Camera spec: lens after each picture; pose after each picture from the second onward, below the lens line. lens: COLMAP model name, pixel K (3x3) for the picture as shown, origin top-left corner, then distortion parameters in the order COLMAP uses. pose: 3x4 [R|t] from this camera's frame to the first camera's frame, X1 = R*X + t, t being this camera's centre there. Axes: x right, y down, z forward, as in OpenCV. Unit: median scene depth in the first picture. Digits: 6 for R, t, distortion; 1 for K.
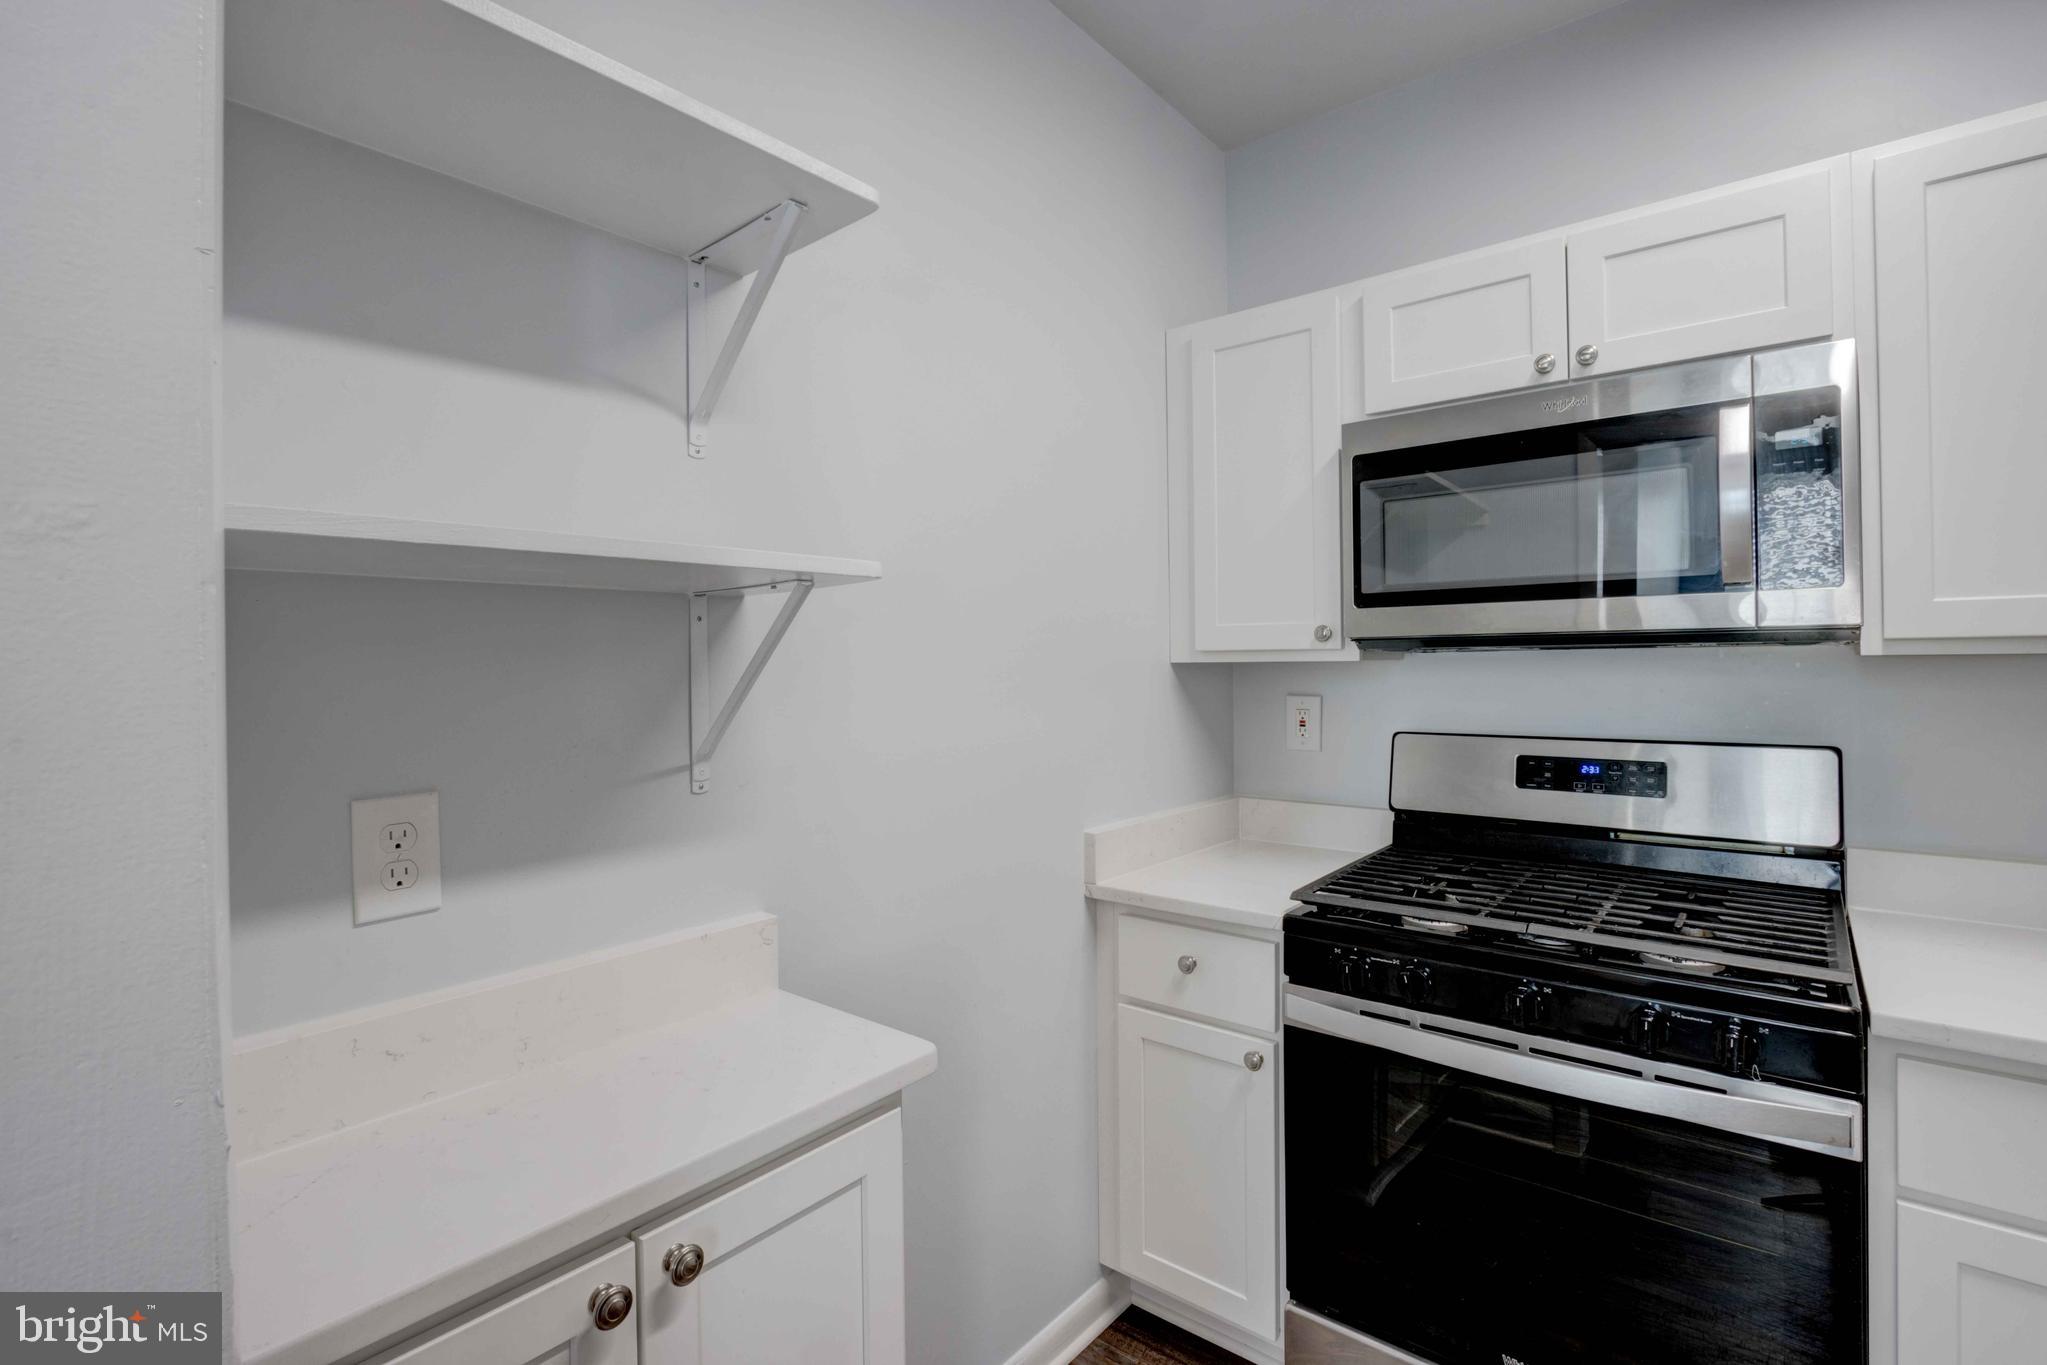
lens RADIAL K [[952.0, 0, 1018.8], [0, 952.0, 657.8], [0, 0, 1]] dist [-0.018906, 0.000957]
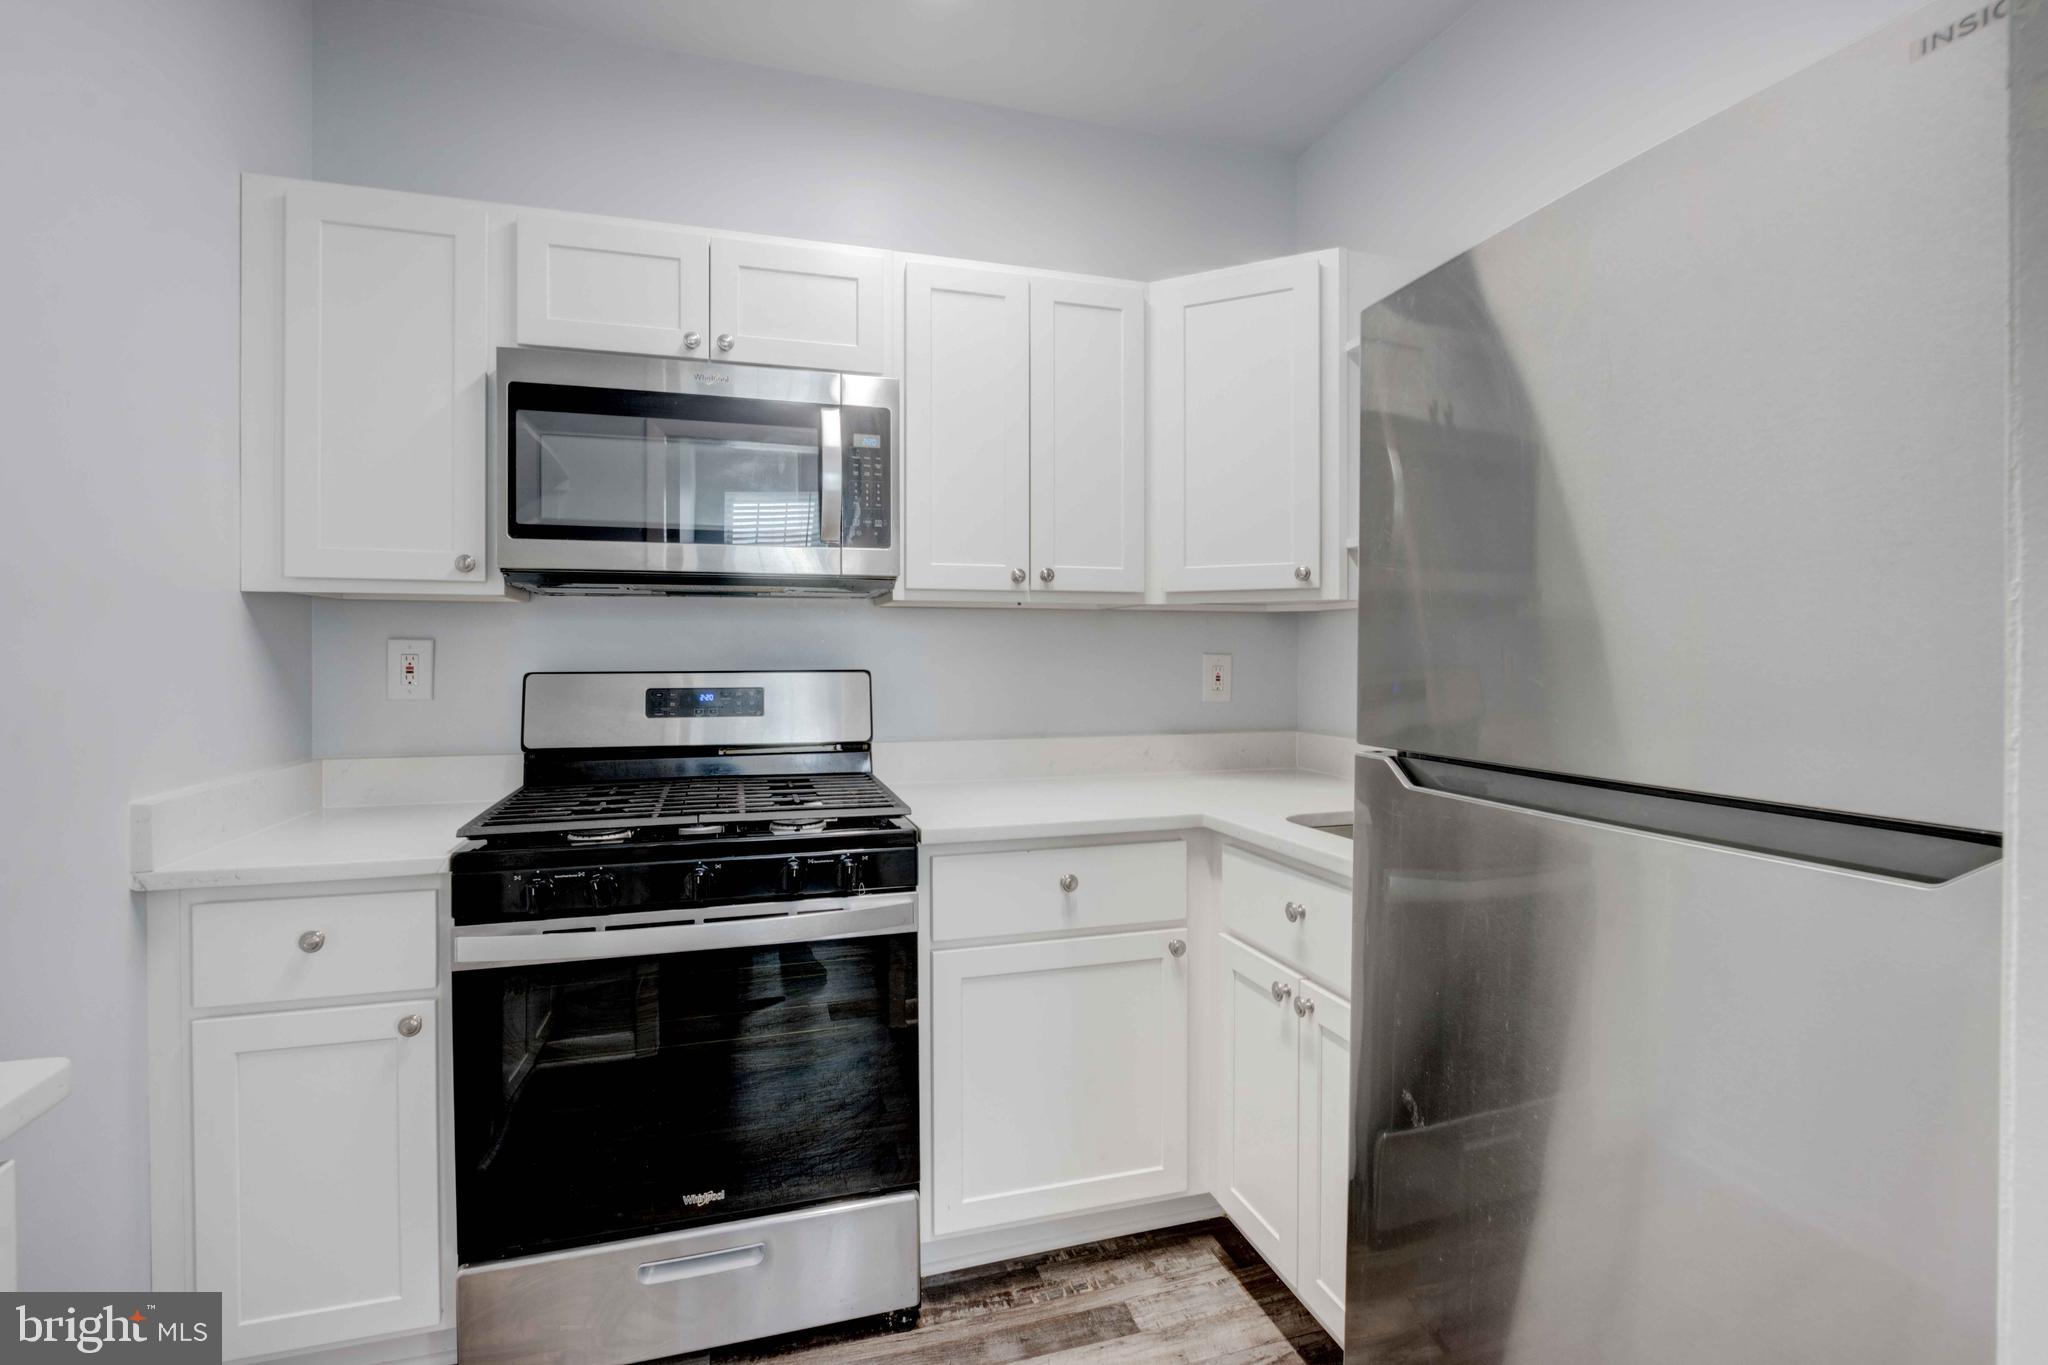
lens RADIAL K [[947.1, 0, 1017.9], [0, 947.1, 657.6], [0, 0, 1]] dist [-0.013934, 0.001034]
pose [[0.547585, 0.006244, 0.836727, -0.190821], [-0.008516, 0.999962, -0.001888, 0.076481], [-0.836707, -0.006092, 0.547617, 0.034436]]
